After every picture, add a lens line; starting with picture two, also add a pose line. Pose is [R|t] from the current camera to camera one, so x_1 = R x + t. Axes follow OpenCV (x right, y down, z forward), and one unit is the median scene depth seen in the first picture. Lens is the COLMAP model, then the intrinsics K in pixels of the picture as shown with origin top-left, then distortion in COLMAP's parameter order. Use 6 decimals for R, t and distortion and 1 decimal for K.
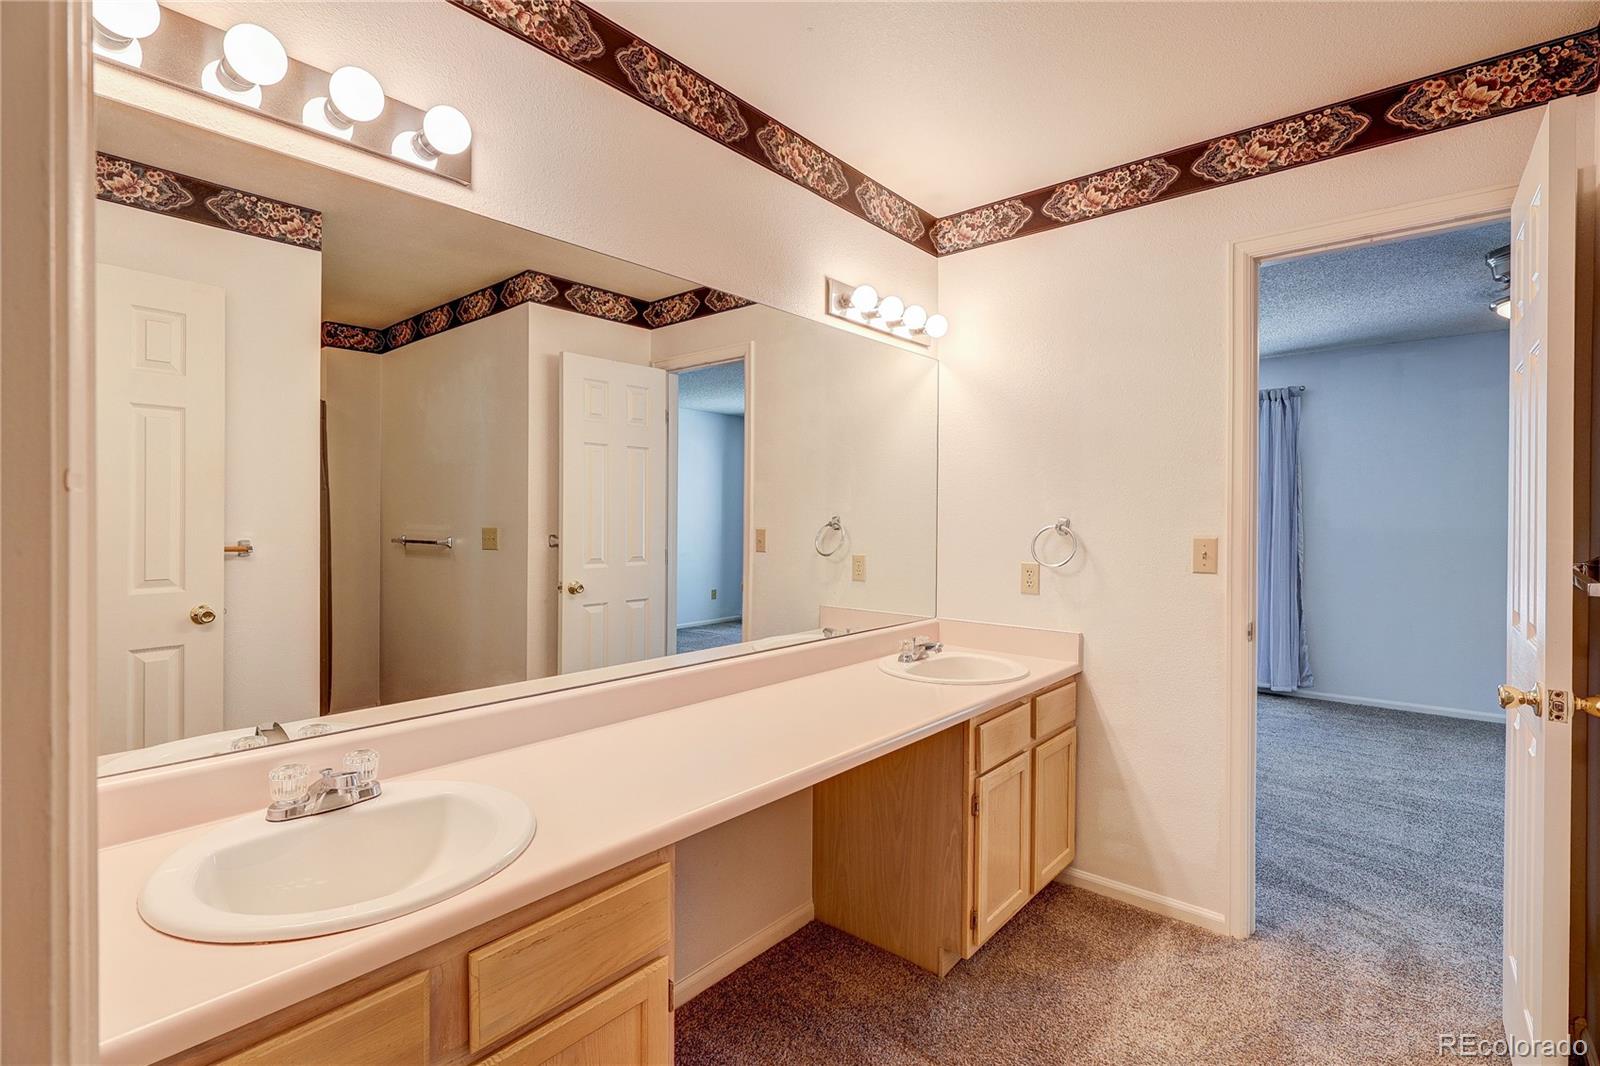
lens RADIAL K [[756.9, 0, 794.4], [0, 756.9, 522.6], [0, 0, 1]] dist [-0.005085, 0.001472]
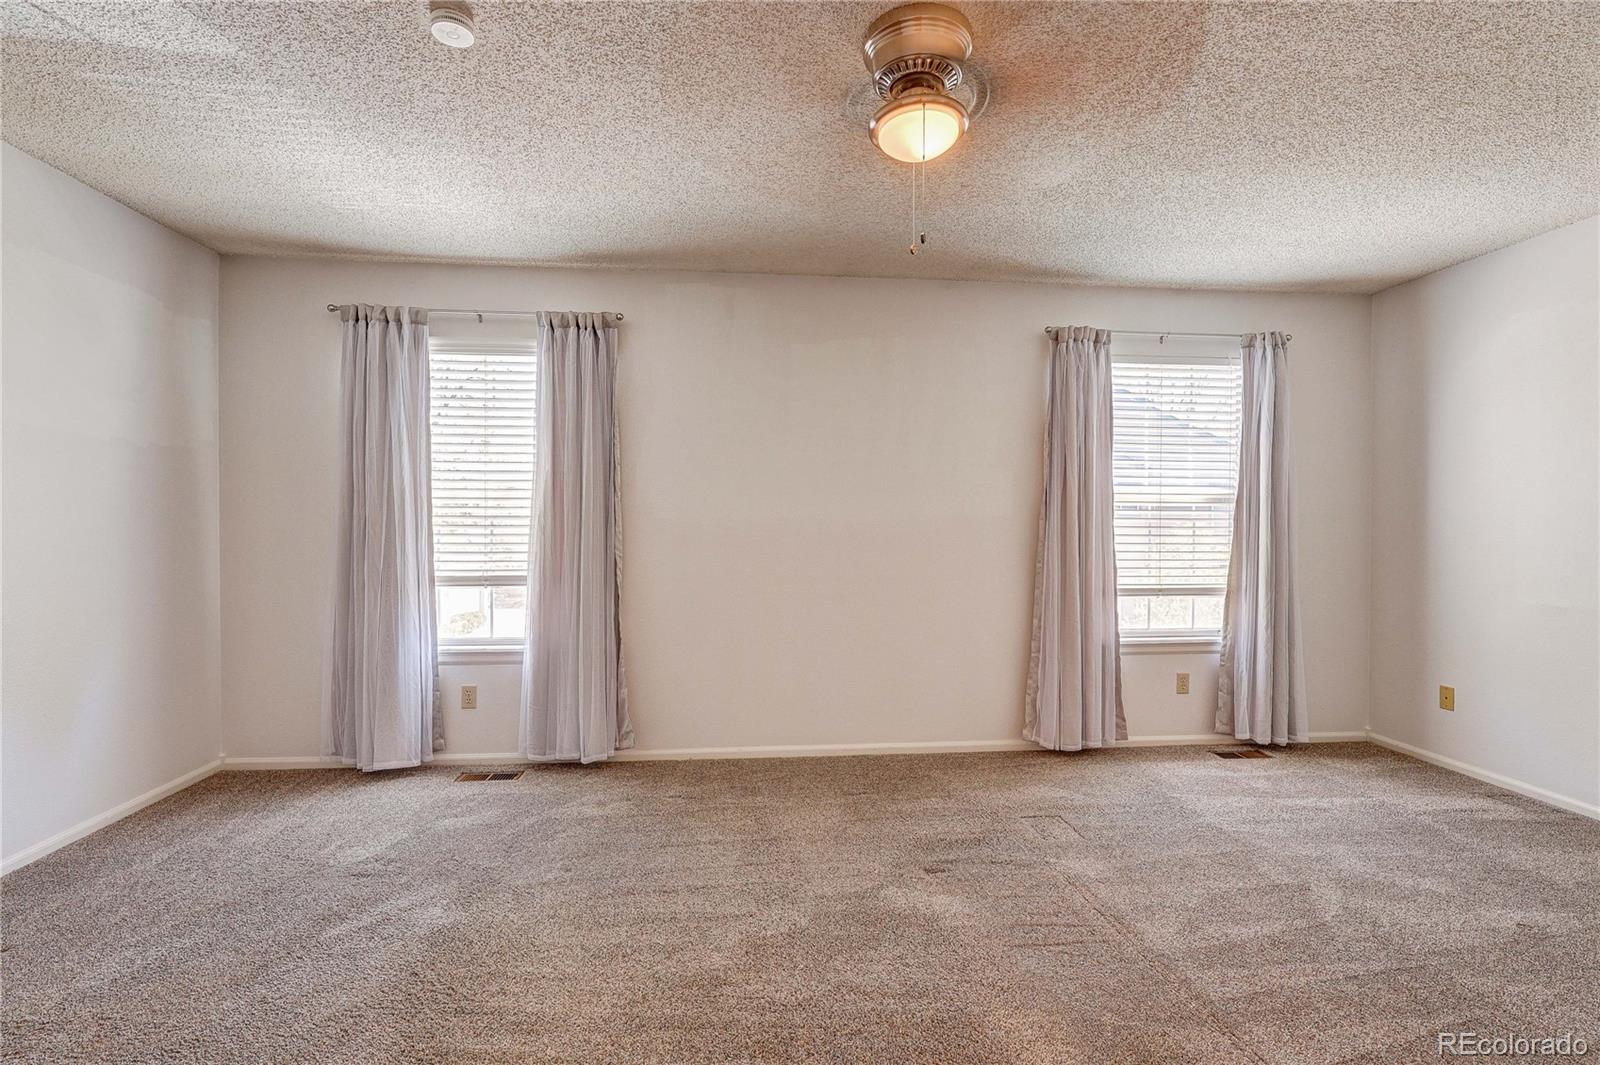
lens RADIAL K [[756.9, 0, 802.9], [0, 756.9, 530.5], [0, 0, 1]] dist [-0.005085, 0.001472]
pose [[0.700840, -0.003490, 0.713310, 0.294422], [0.004025, 0.999991, 0.000939, 0.017767], [-0.713307, 0.002213, 0.700848, 0.393848]]
